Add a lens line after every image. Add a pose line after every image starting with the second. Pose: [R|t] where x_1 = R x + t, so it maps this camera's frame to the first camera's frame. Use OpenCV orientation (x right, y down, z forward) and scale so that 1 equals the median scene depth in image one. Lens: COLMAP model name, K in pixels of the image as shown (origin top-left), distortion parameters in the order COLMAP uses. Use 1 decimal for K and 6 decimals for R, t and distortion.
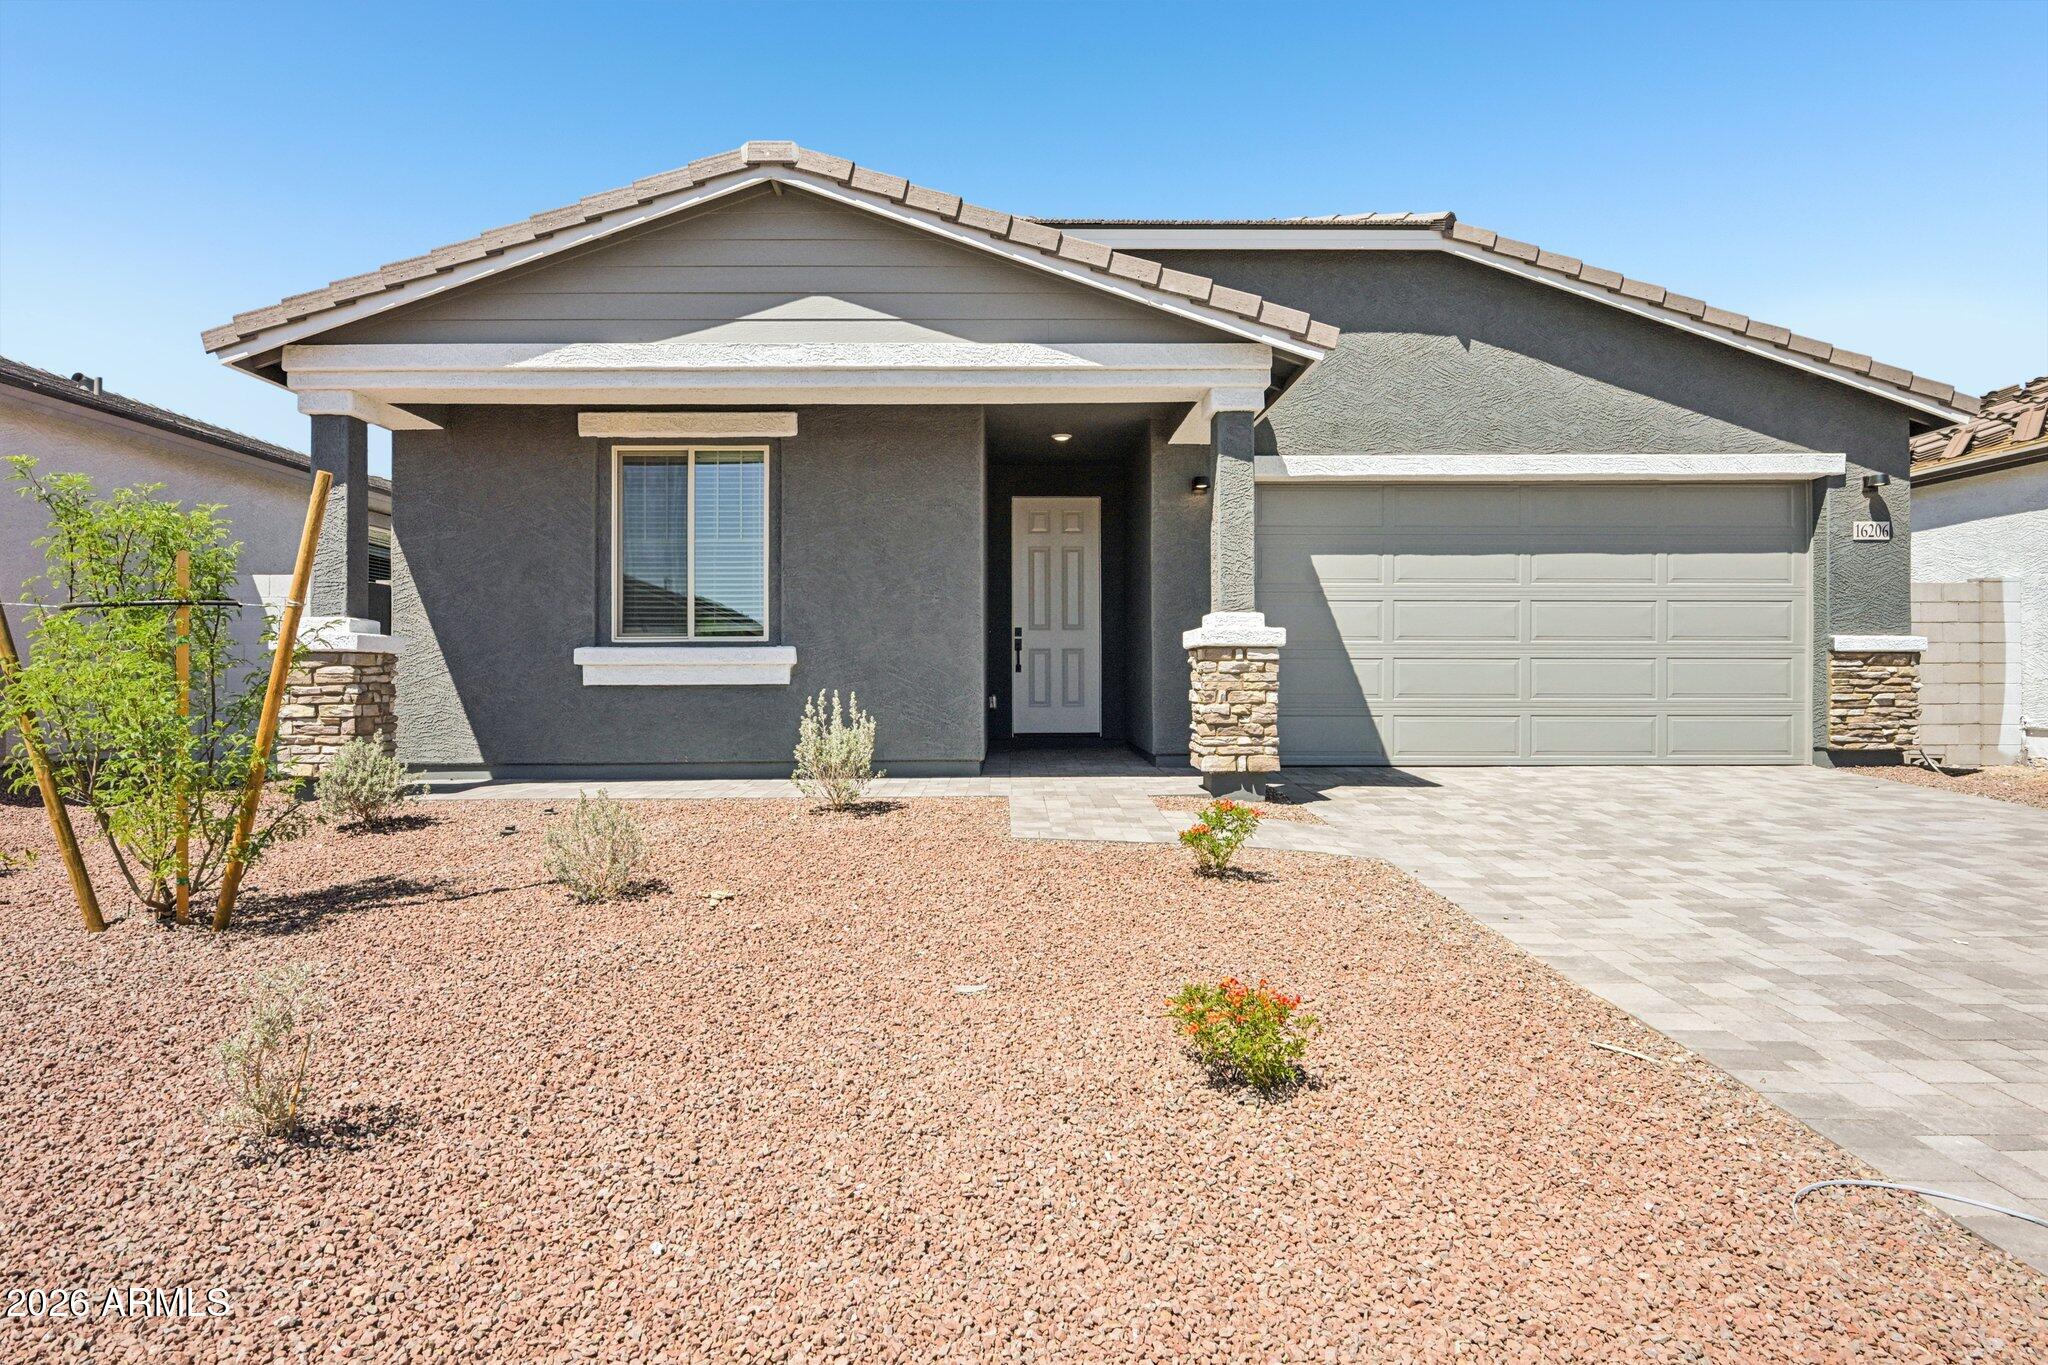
lens RADIAL K [[1102.9, 0, 1024.0], [0, 1102.9, 682.5], [0, 0, 1]] dist [-0.002972, -0.000336]
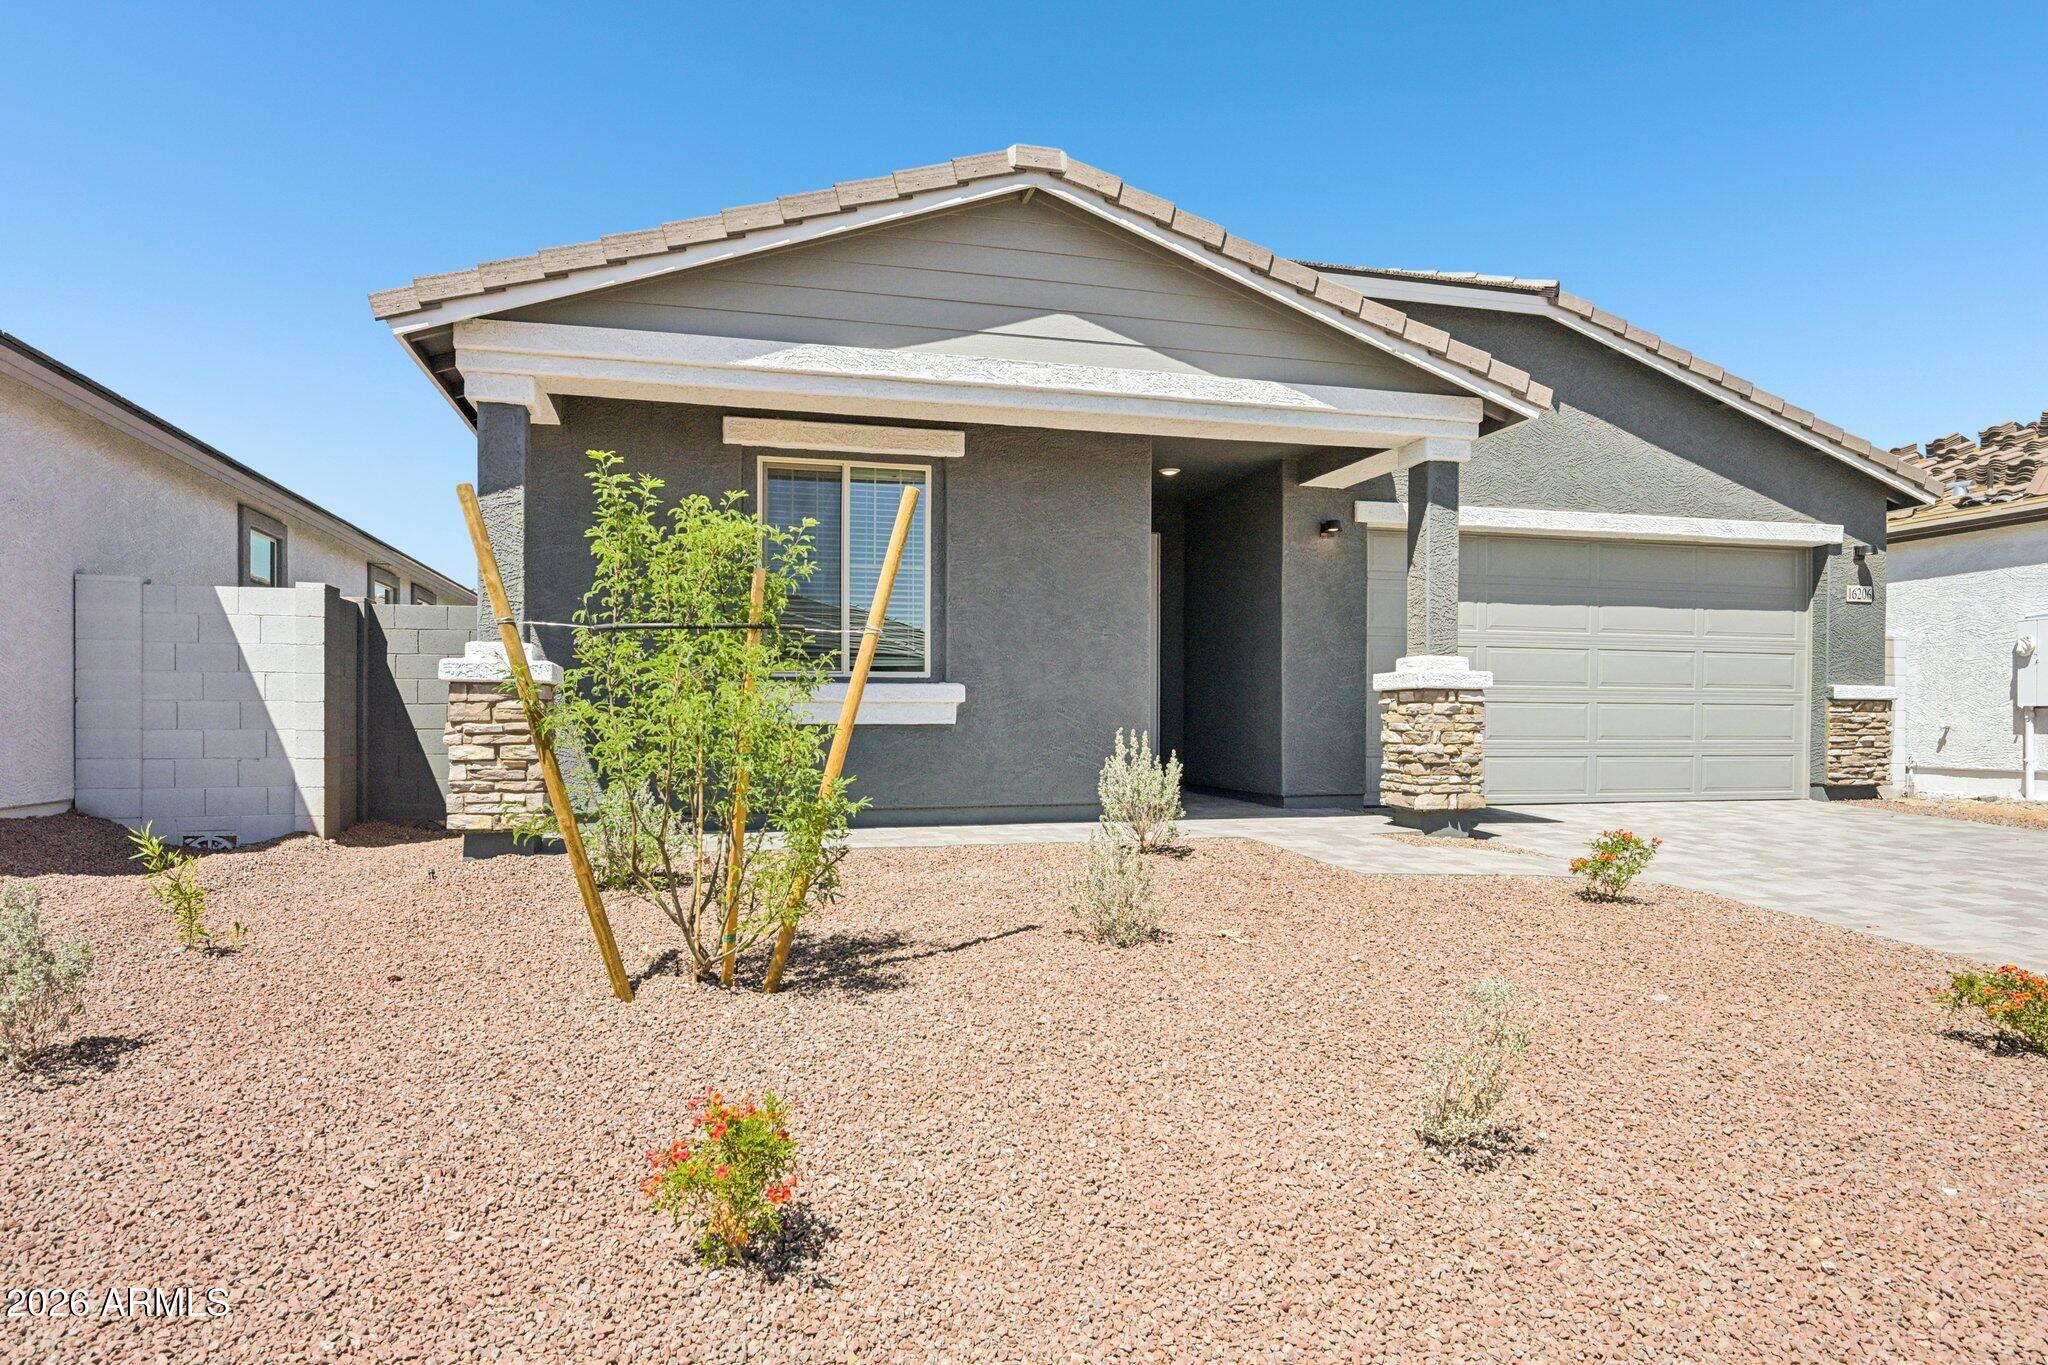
lens RADIAL K [[1200.2, 0, 1023.8], [0, 1200.2, 742.2], [0, 0, 1]] dist [-0.001233, 0.001045]
pose [[0.969343, 0.000411, 0.245712, -0.408387], [-0.003650, 0.999912, 0.012729, 0.004005], [-0.245685, -0.013235, 0.969259, 0.002035]]
